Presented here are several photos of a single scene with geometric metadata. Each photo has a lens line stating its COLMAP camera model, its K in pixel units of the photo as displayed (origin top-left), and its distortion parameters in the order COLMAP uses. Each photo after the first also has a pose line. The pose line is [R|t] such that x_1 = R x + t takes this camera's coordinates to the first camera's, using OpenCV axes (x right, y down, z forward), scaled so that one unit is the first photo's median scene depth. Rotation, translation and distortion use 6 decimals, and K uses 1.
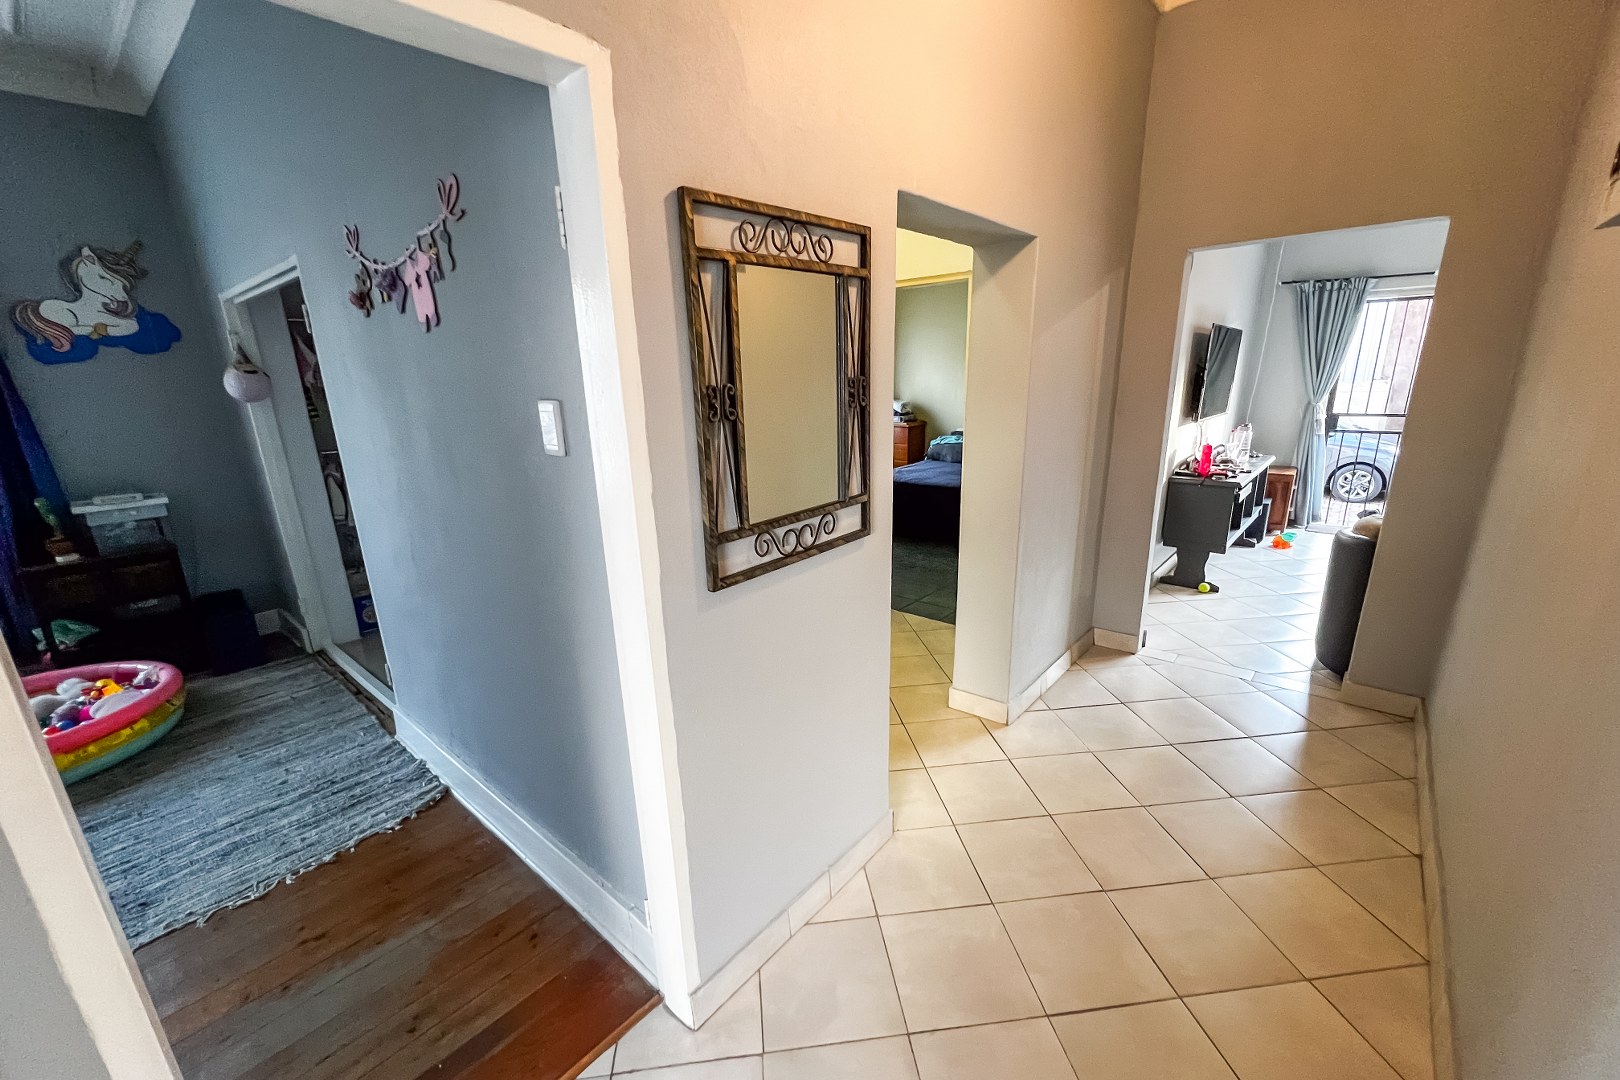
lens RADIAL K [[656.5, 0, 819.8], [0, 656.5, 562.3], [0, 0, 1]] dist [-0.002252, -0.000650]
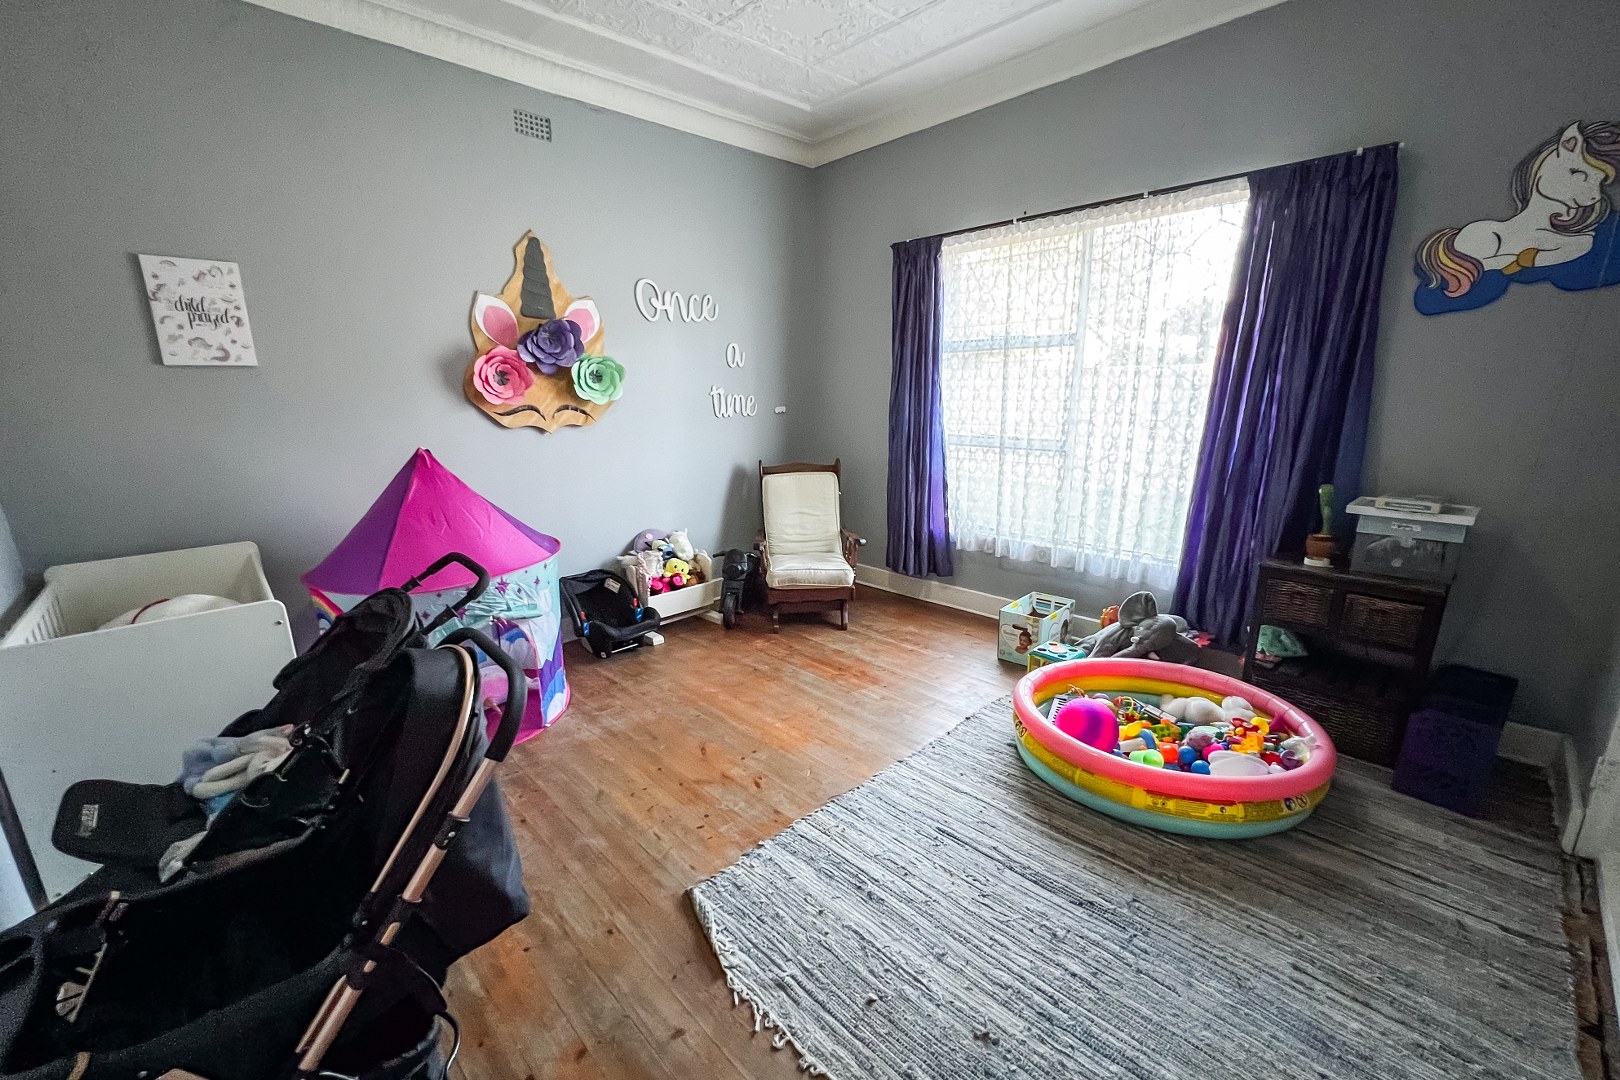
lens RADIAL K [[656.5, 0, 804.2], [0, 656.5, 557.0], [0, 0, 1]] dist [-0.002252, -0.000650]
pose [[-0.101300, 0.278784, -0.954996, -0.316489], [-0.259087, 0.919418, 0.295880, -0.085752], [0.960527, 0.277400, -0.020908, 0.404670]]
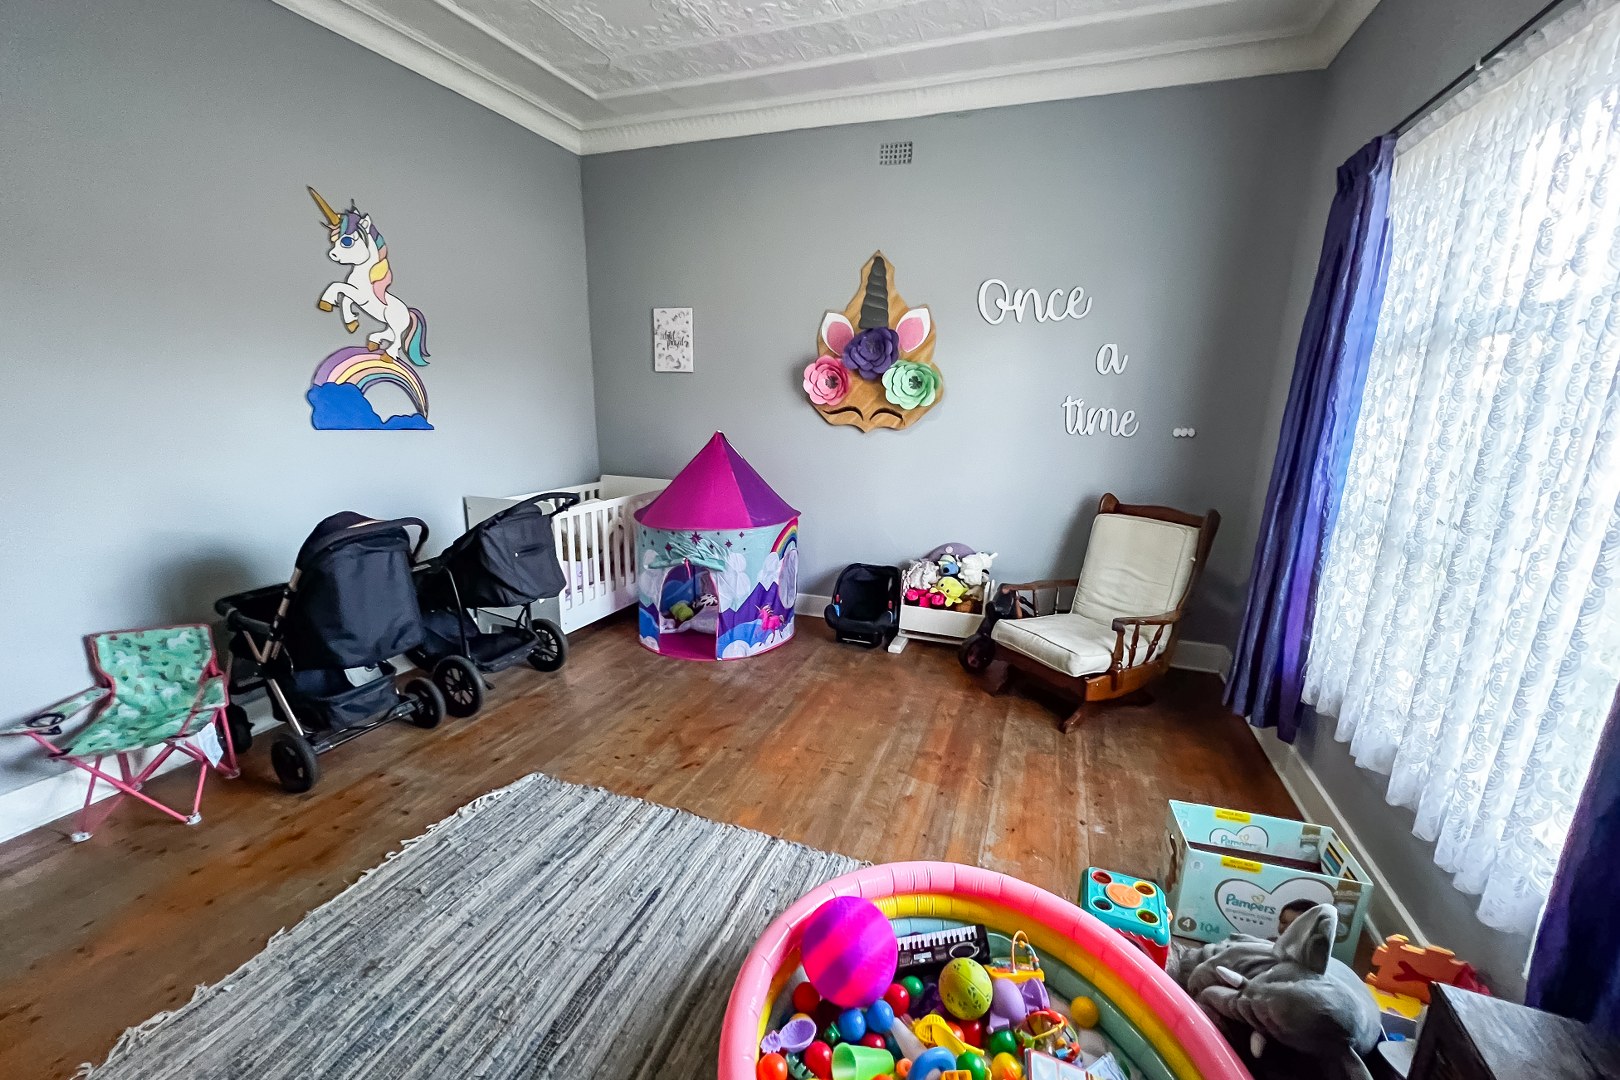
lens RADIAL K [[656.5, 0, 790.0], [0, 656.5, 551.5], [0, 0, 1]] dist [-0.002252, -0.000650]
pose [[-0.937595, 0.091288, -0.335533, -0.820859], [-0.090815, 0.867153, 0.489692, -0.232632], [0.335662, 0.489604, -0.804748, 0.954617]]
